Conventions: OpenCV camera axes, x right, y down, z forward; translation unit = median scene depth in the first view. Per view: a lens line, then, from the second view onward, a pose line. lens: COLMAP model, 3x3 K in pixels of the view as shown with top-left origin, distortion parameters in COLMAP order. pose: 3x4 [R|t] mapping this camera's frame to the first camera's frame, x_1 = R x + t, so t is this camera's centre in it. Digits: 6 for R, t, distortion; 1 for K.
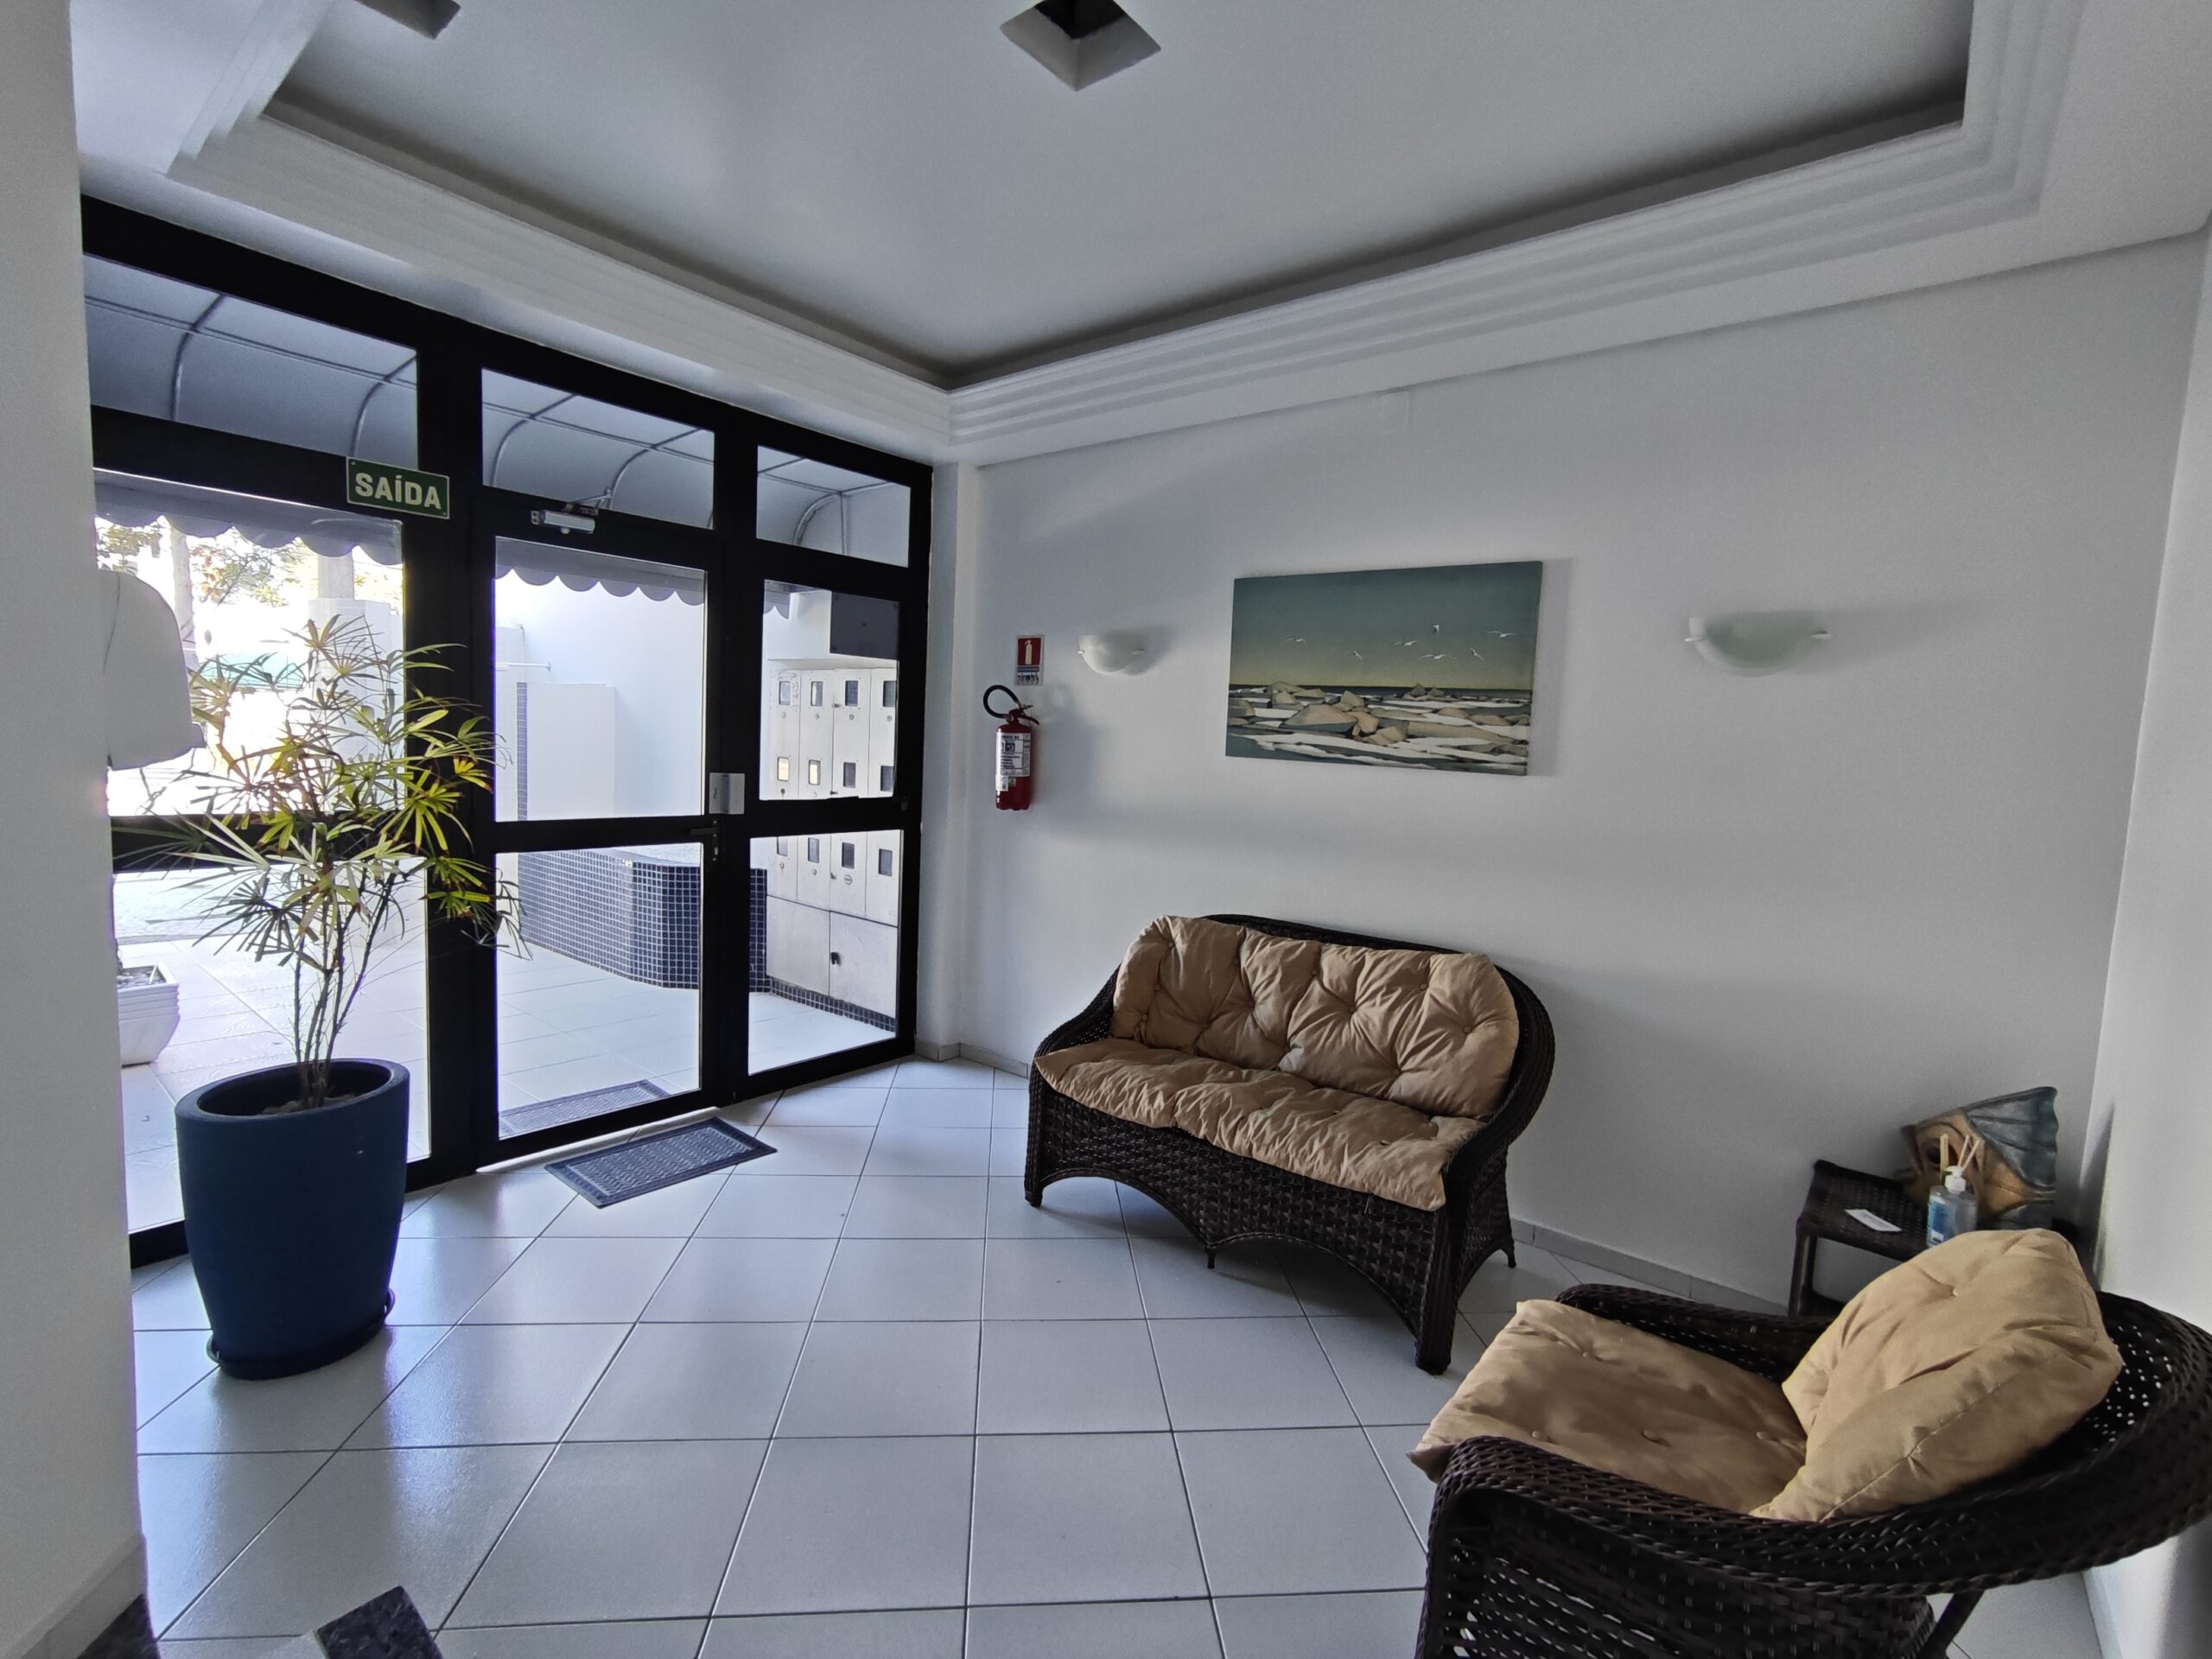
lens RADIAL K [[1011.9, 0, 1106.6], [0, 1011.9, 826.2], [0, 0, 1]] dist [-0.050904, 0.034405]
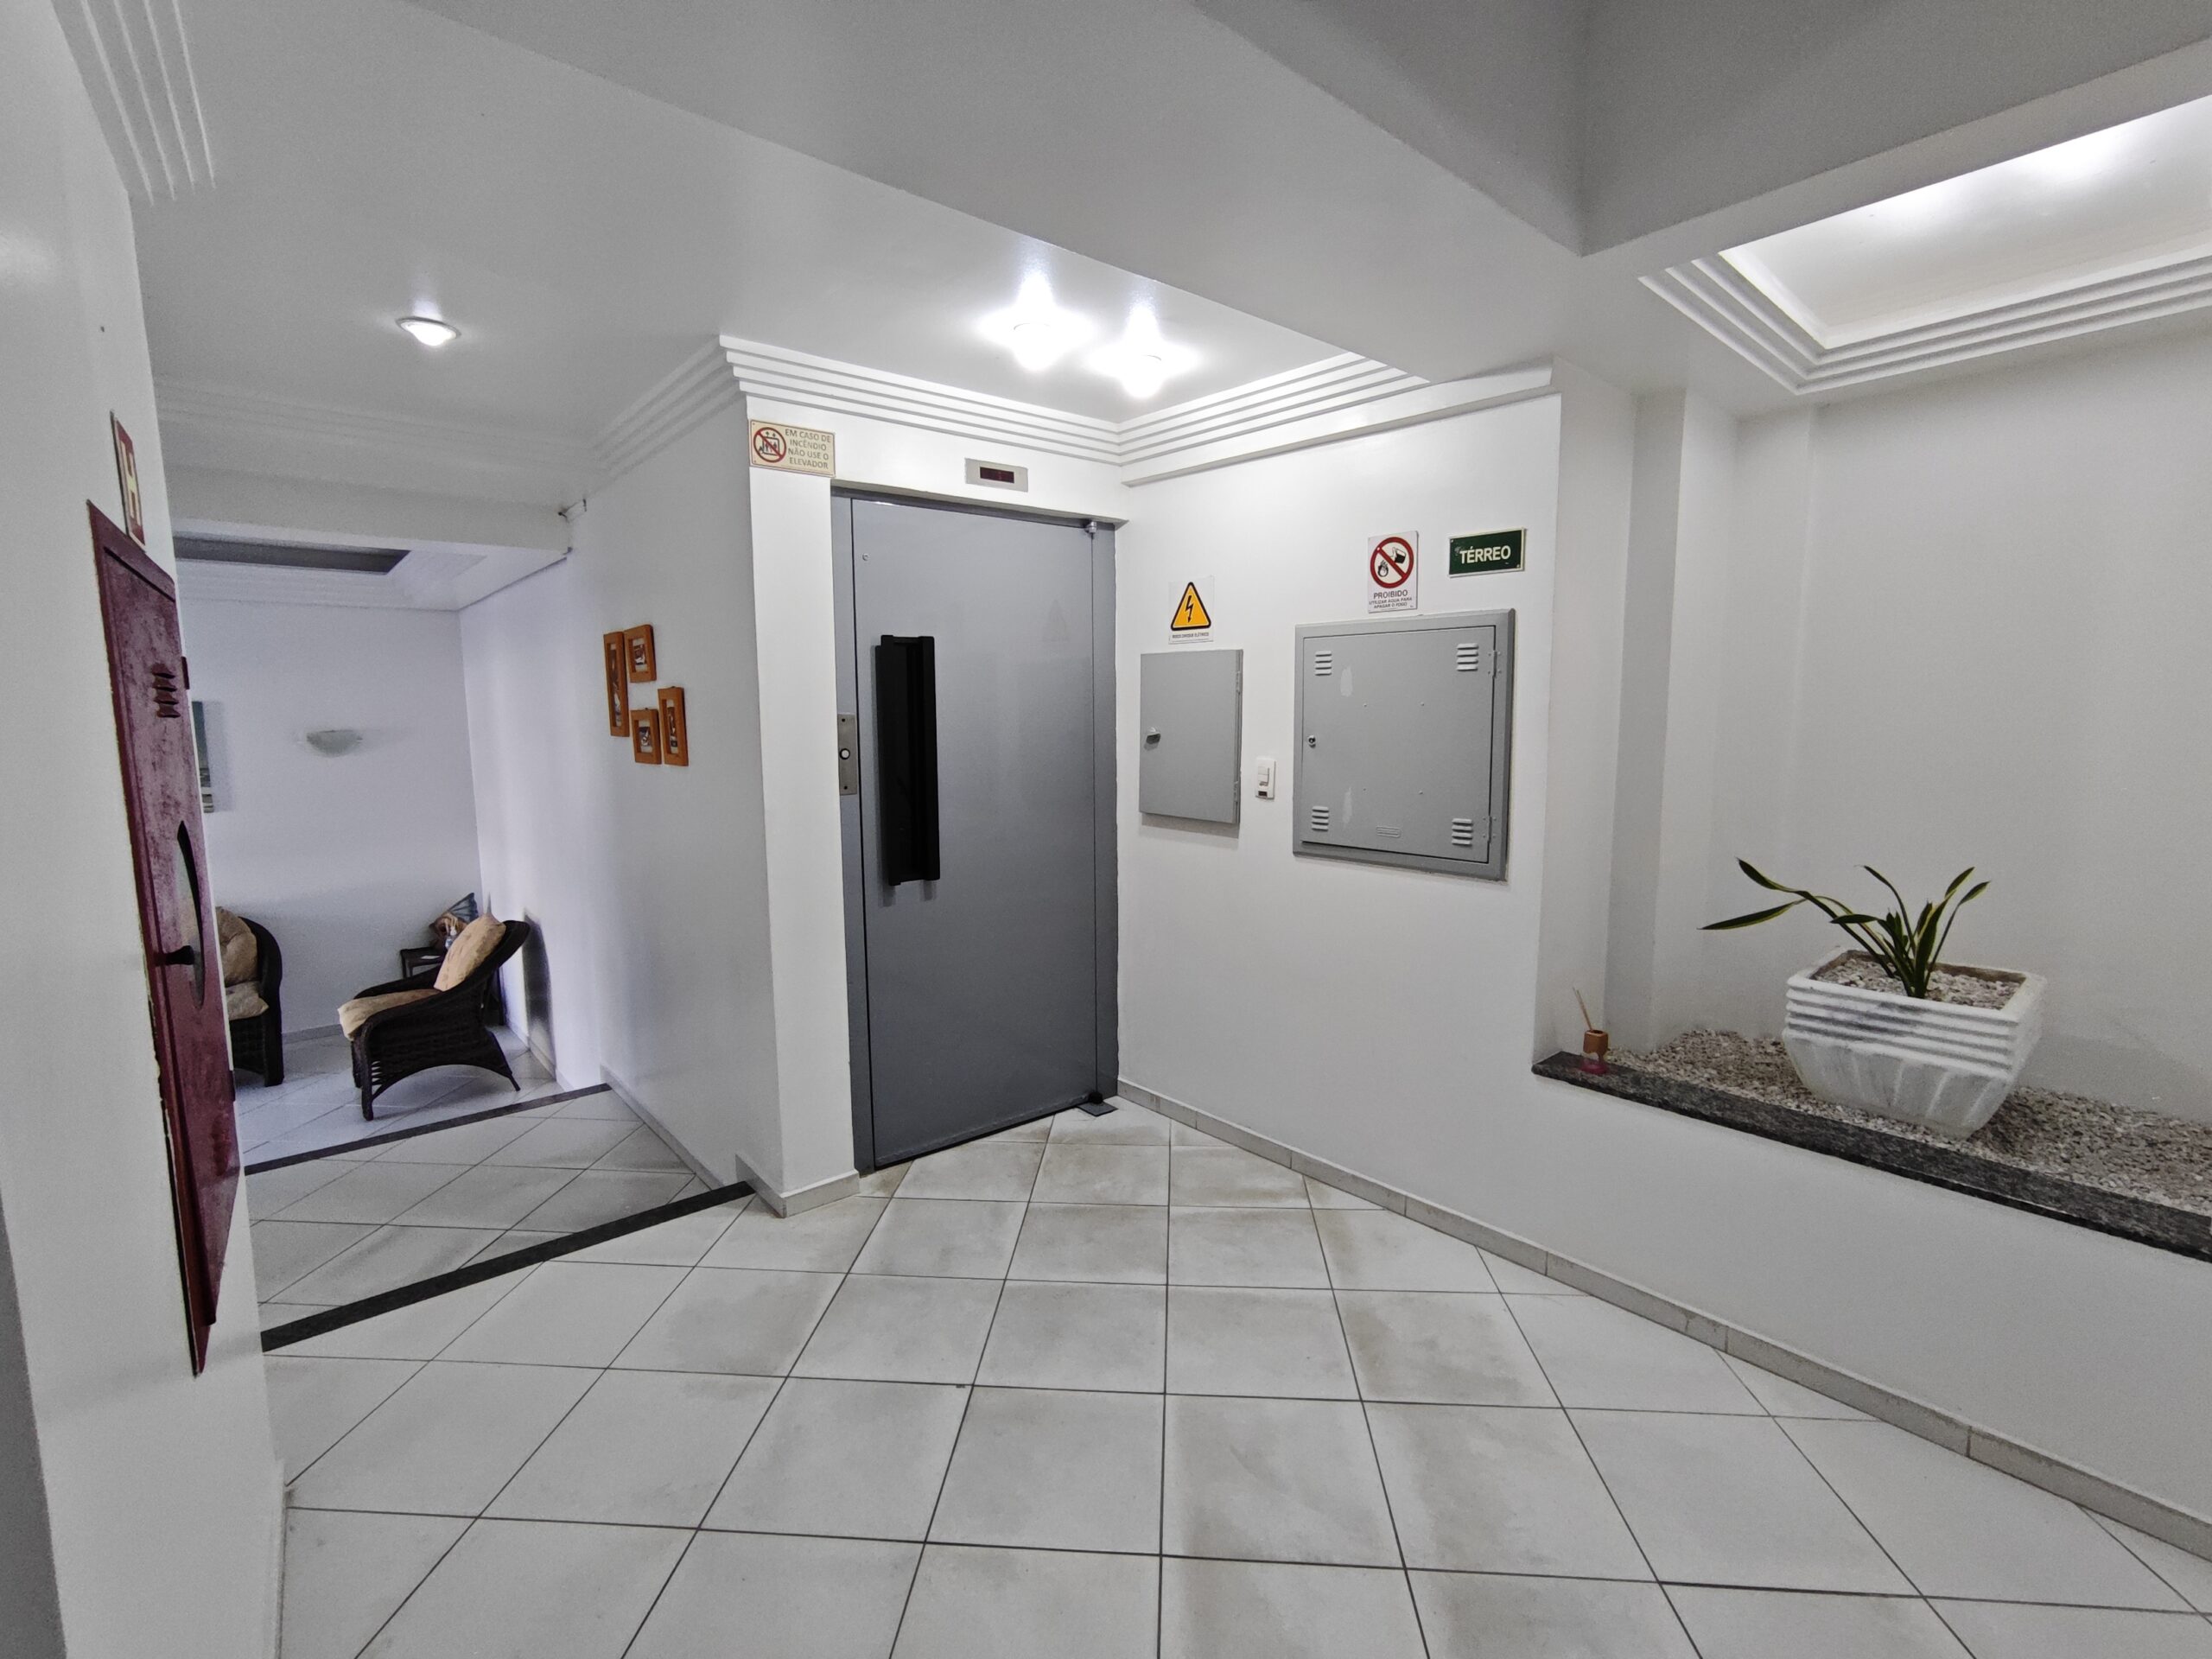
lens RADIAL K [[1011.9, 0, 1106.6], [0, 1011.9, 826.2], [0, 0, 1]] dist [-0.050904, 0.034405]
pose [[0.171740, -0.163790, 0.971431, -1.422122], [0.100254, 0.983868, 0.148164, -0.166349], [-0.980028, 0.071944, 0.185390, -1.277334]]
